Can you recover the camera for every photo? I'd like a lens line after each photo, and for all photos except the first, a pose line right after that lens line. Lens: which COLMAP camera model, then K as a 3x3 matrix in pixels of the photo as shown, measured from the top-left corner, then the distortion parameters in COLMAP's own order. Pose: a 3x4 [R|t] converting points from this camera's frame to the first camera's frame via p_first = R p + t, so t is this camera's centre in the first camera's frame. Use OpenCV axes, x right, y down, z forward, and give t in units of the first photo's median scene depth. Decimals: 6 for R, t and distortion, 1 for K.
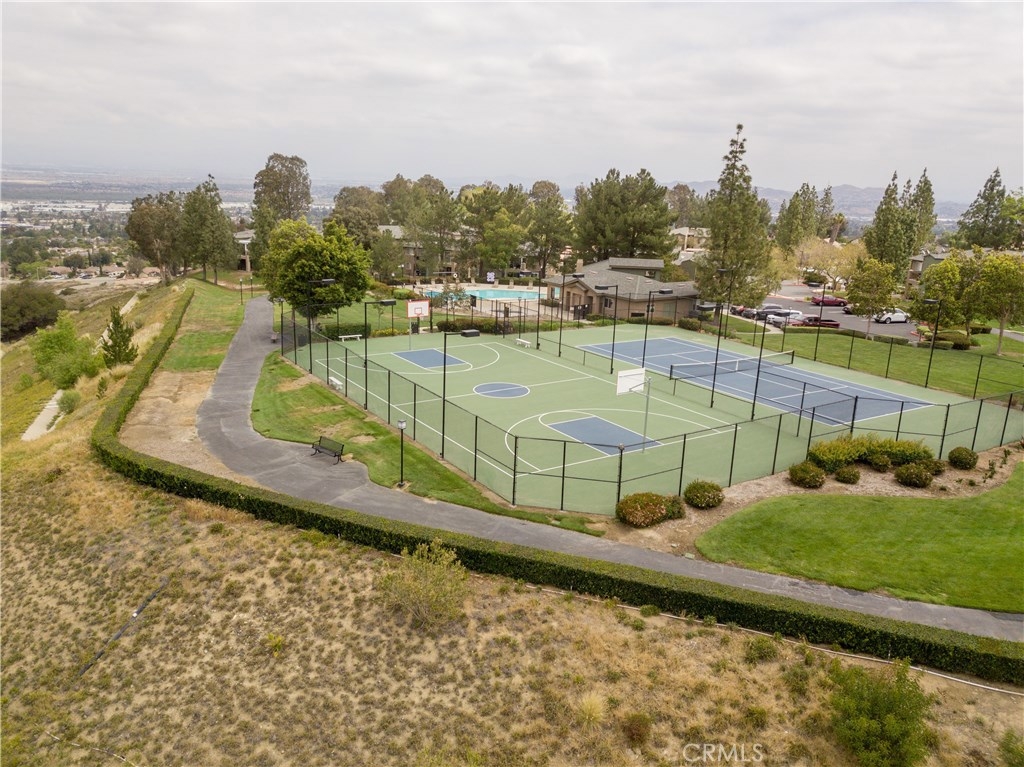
lens RADIAL K [[777.3, 0, 512.0], [0, 777.3, 383.5], [0, 0, 1]] dist [0.010273, -0.002218]
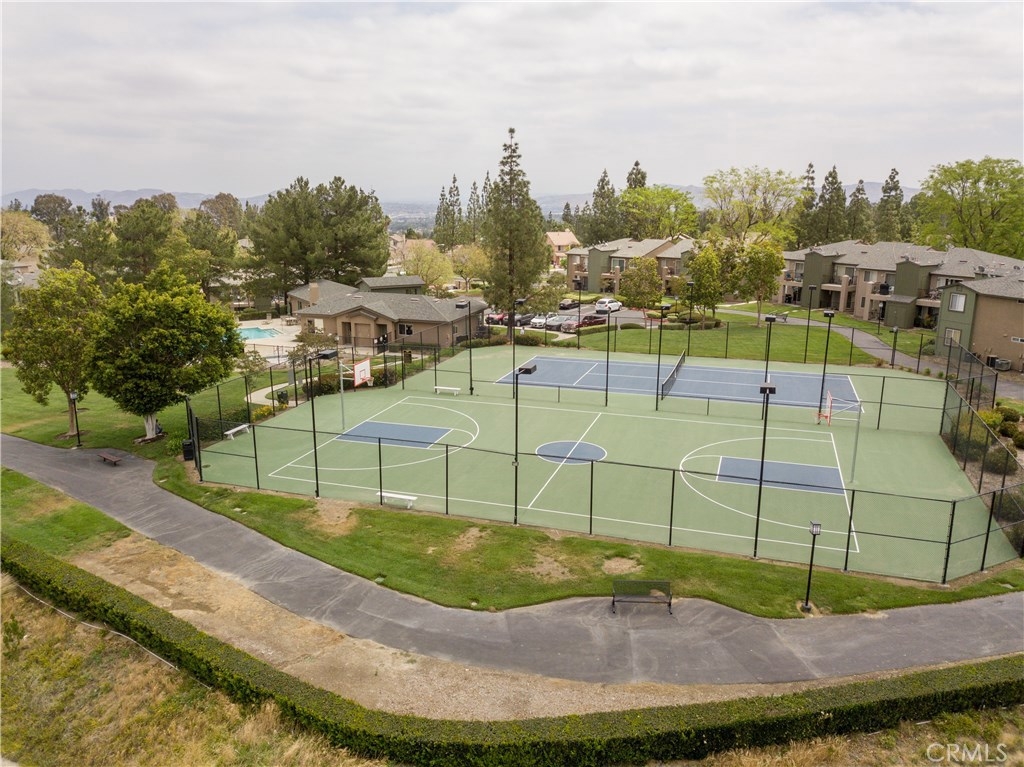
lens RADIAL K [[777.3, 0, 512.0], [0, 777.3, 383.5], [0, 0, 1]] dist [0.010273, -0.002218]
pose [[0.787268, -0.179808, 0.589812, -0.332181], [0.183470, 0.981523, 0.054332, -0.074371], [-0.588683, 0.065439, 0.805711, 0.242974]]
